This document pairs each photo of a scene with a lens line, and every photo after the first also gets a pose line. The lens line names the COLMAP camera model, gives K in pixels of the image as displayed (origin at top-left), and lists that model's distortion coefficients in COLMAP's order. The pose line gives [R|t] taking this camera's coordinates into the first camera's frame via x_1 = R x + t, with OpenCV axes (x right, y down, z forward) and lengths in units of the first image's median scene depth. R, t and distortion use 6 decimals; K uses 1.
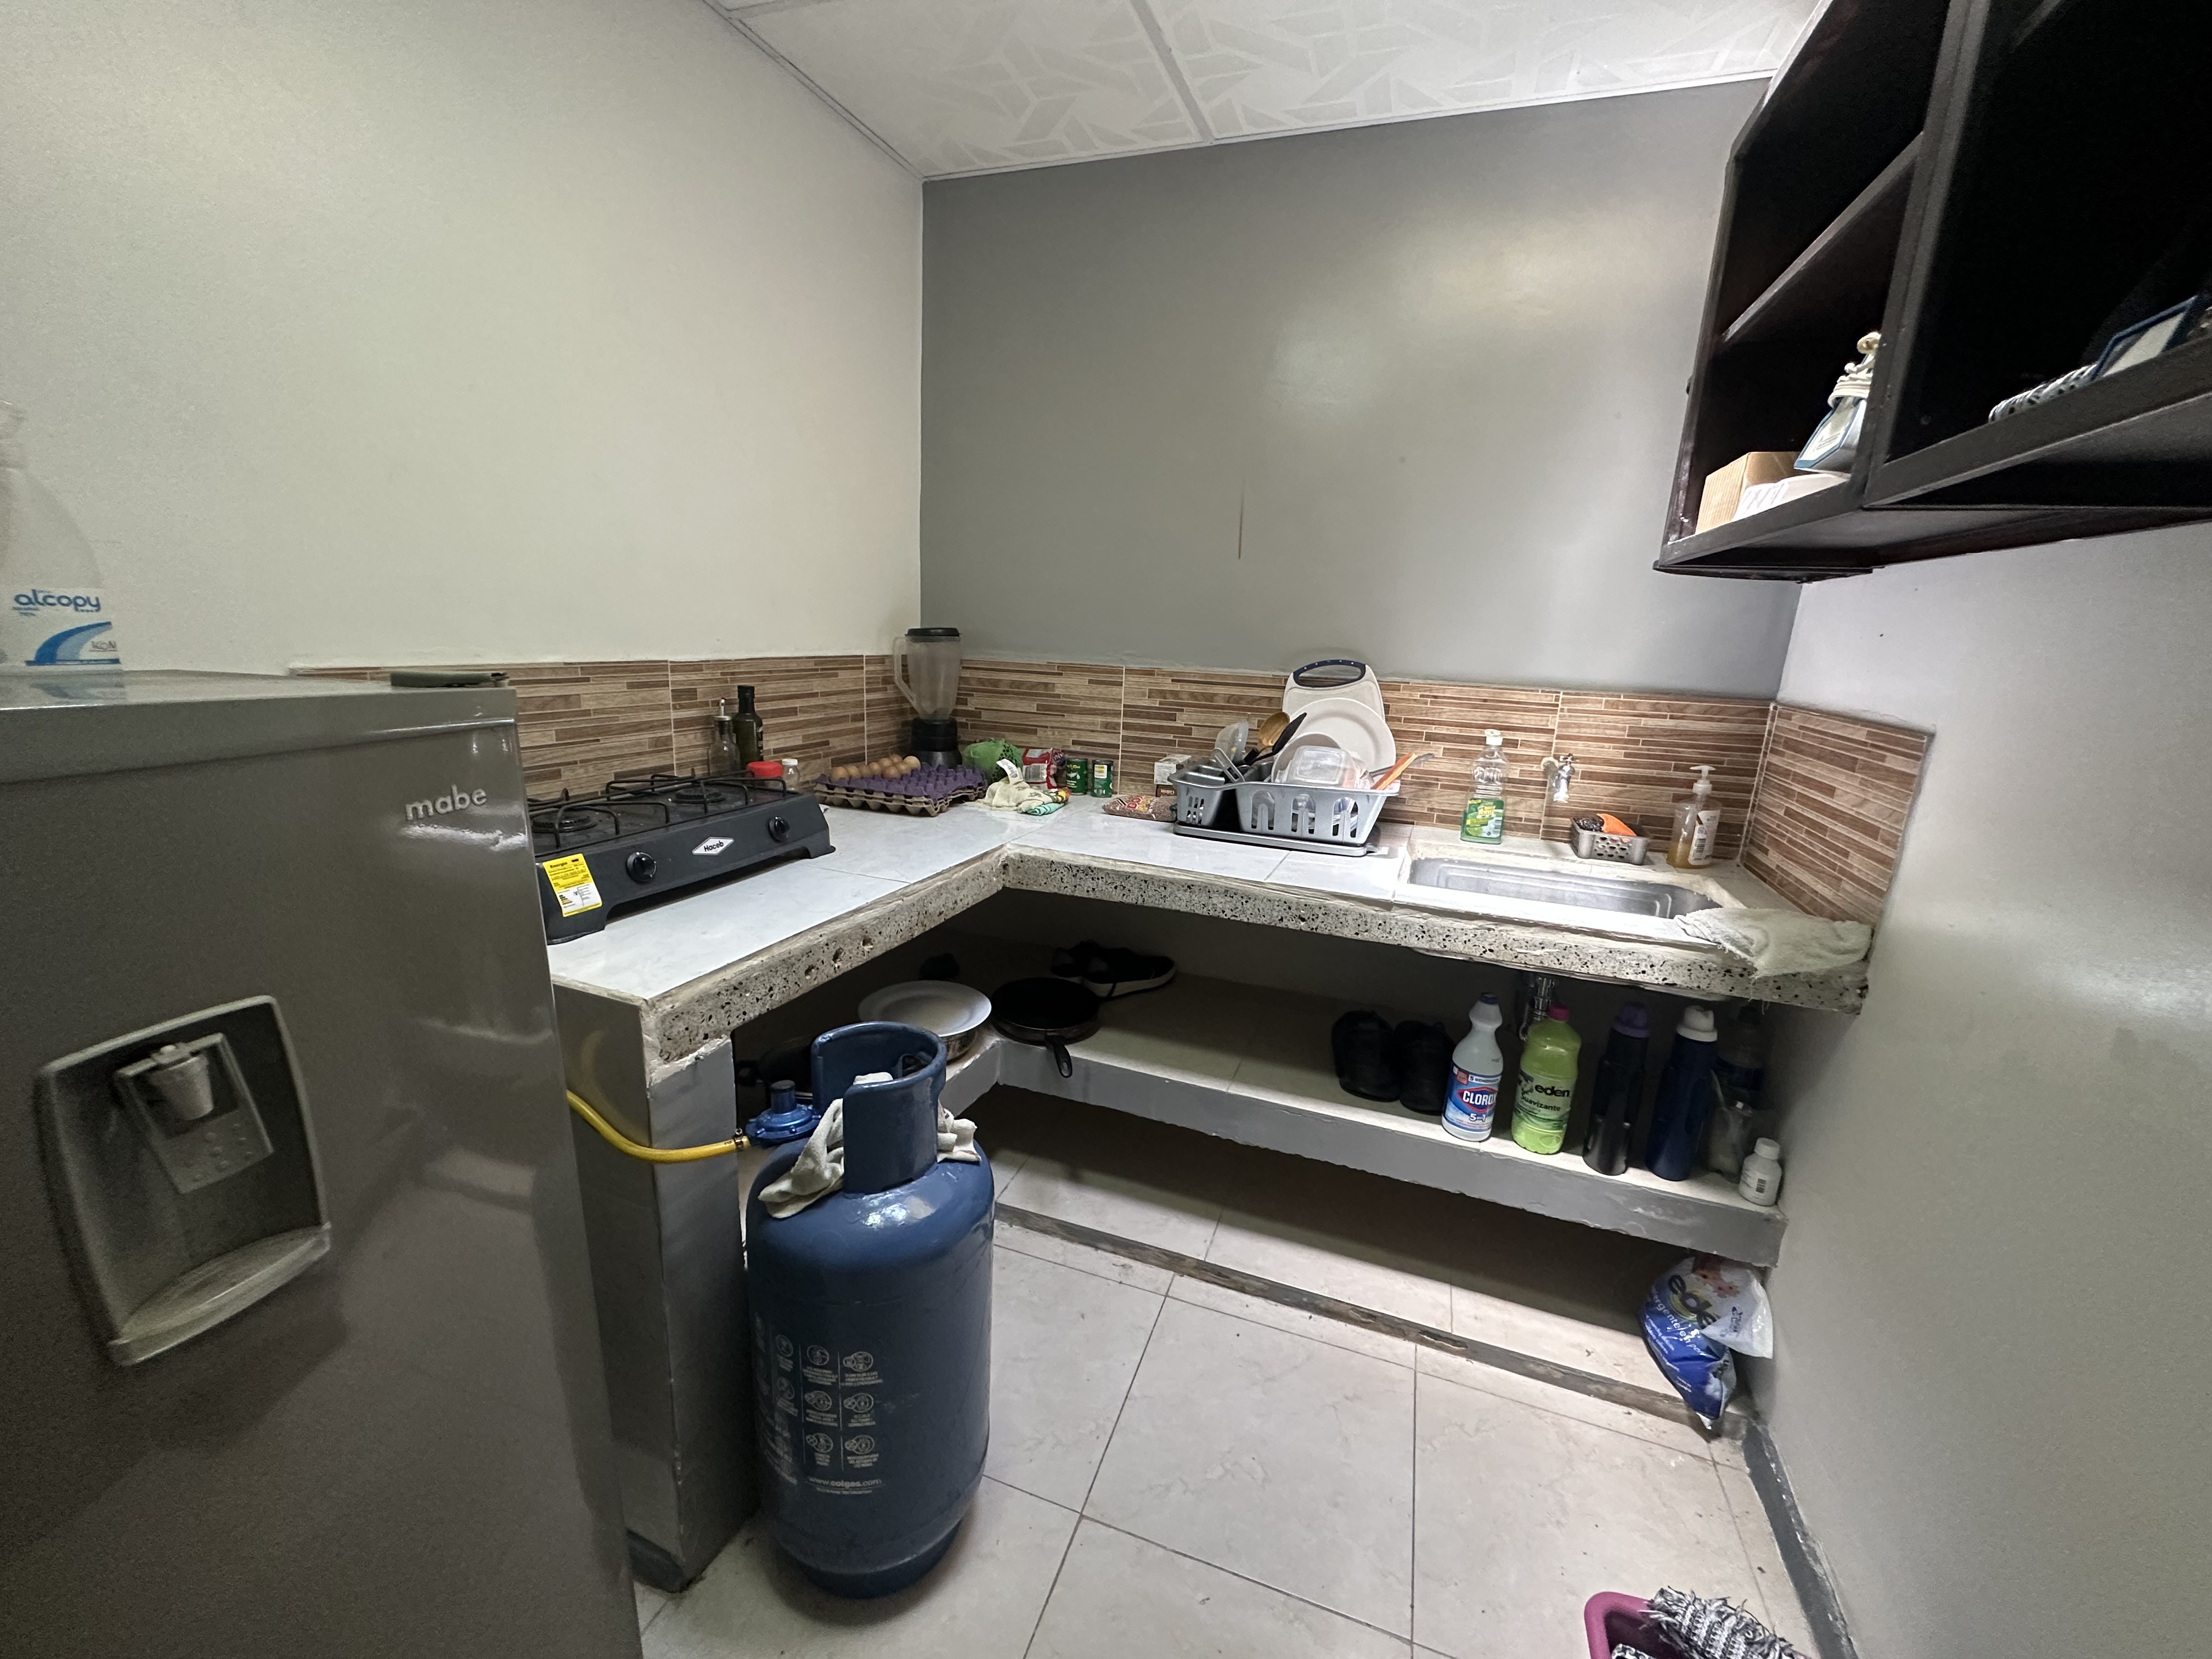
lens RADIAL K [[886.9, 0, 1111.7], [0, 886.9, 834.2], [0, 0, 1]] dist [-0.001458, 0.000322]
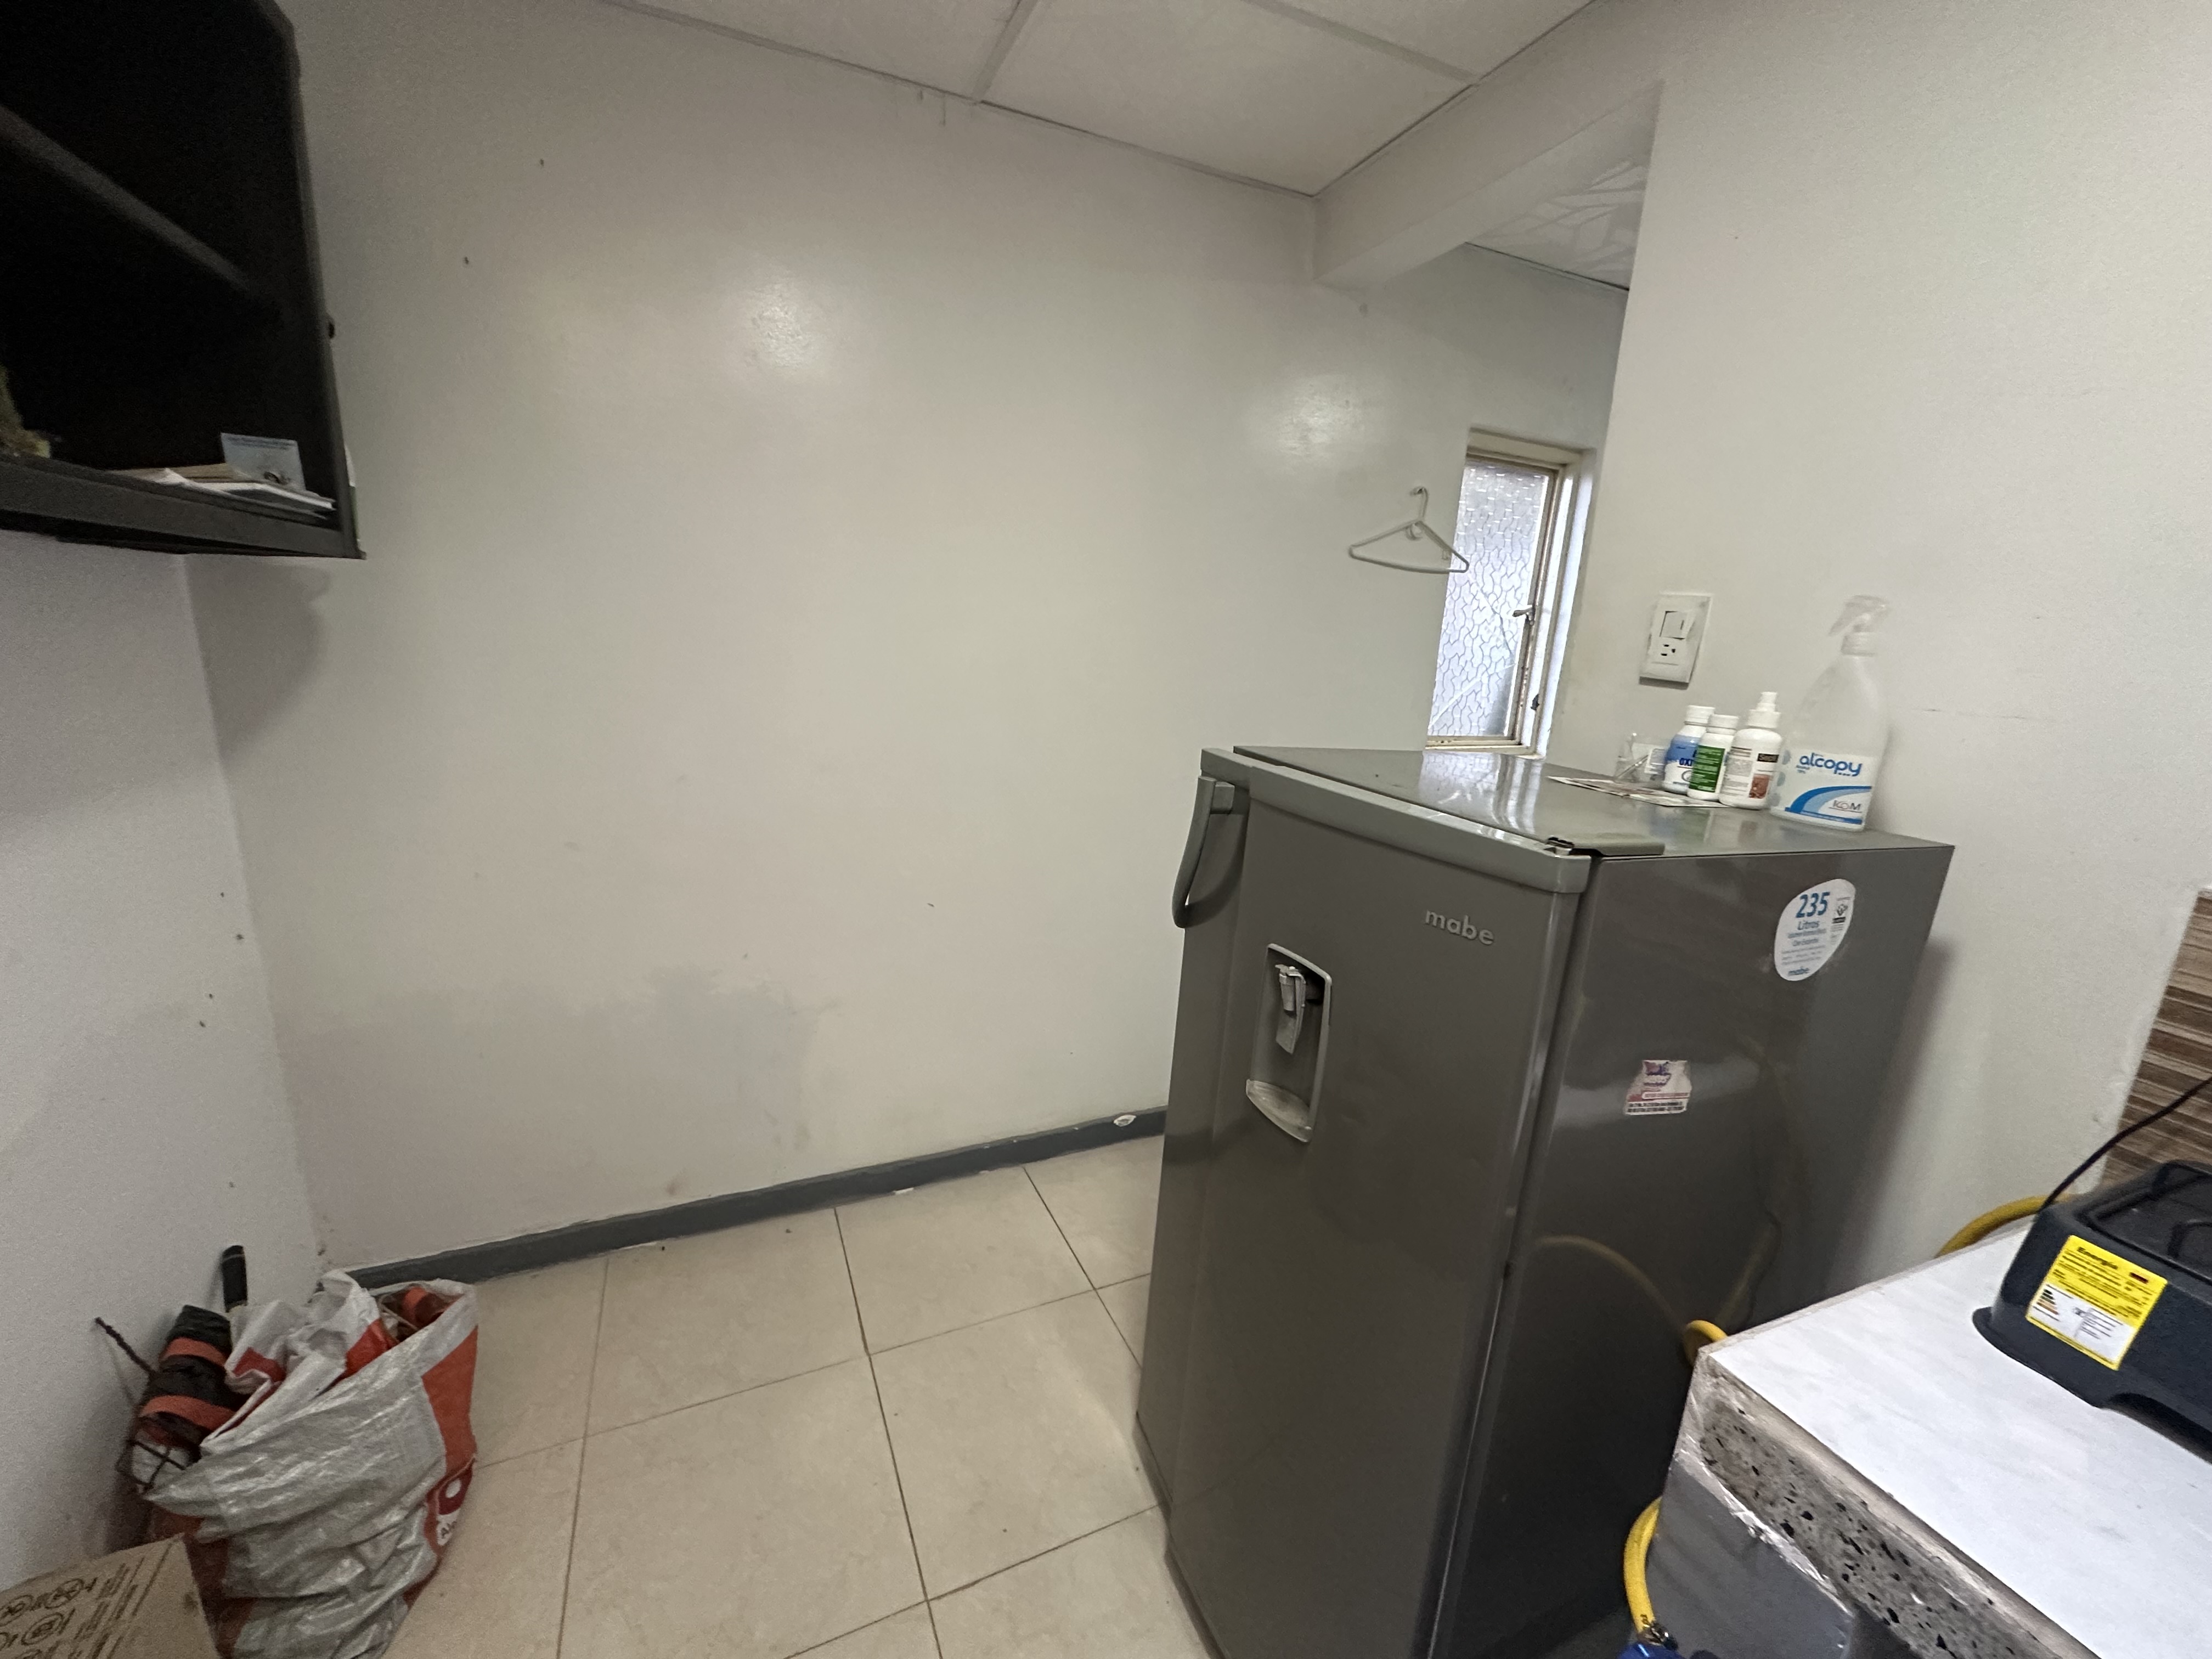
lens RADIAL K [[886.9, 0, 1111.7], [0, 886.9, 834.2], [0, 0, 1]] dist [-0.001458, 0.000322]
pose [[-0.714190, 0.086645, -0.694568, 0.232073], [-0.240399, 0.901584, 0.359660, -0.296170], [0.657374, 0.423839, -0.623072, 0.912322]]
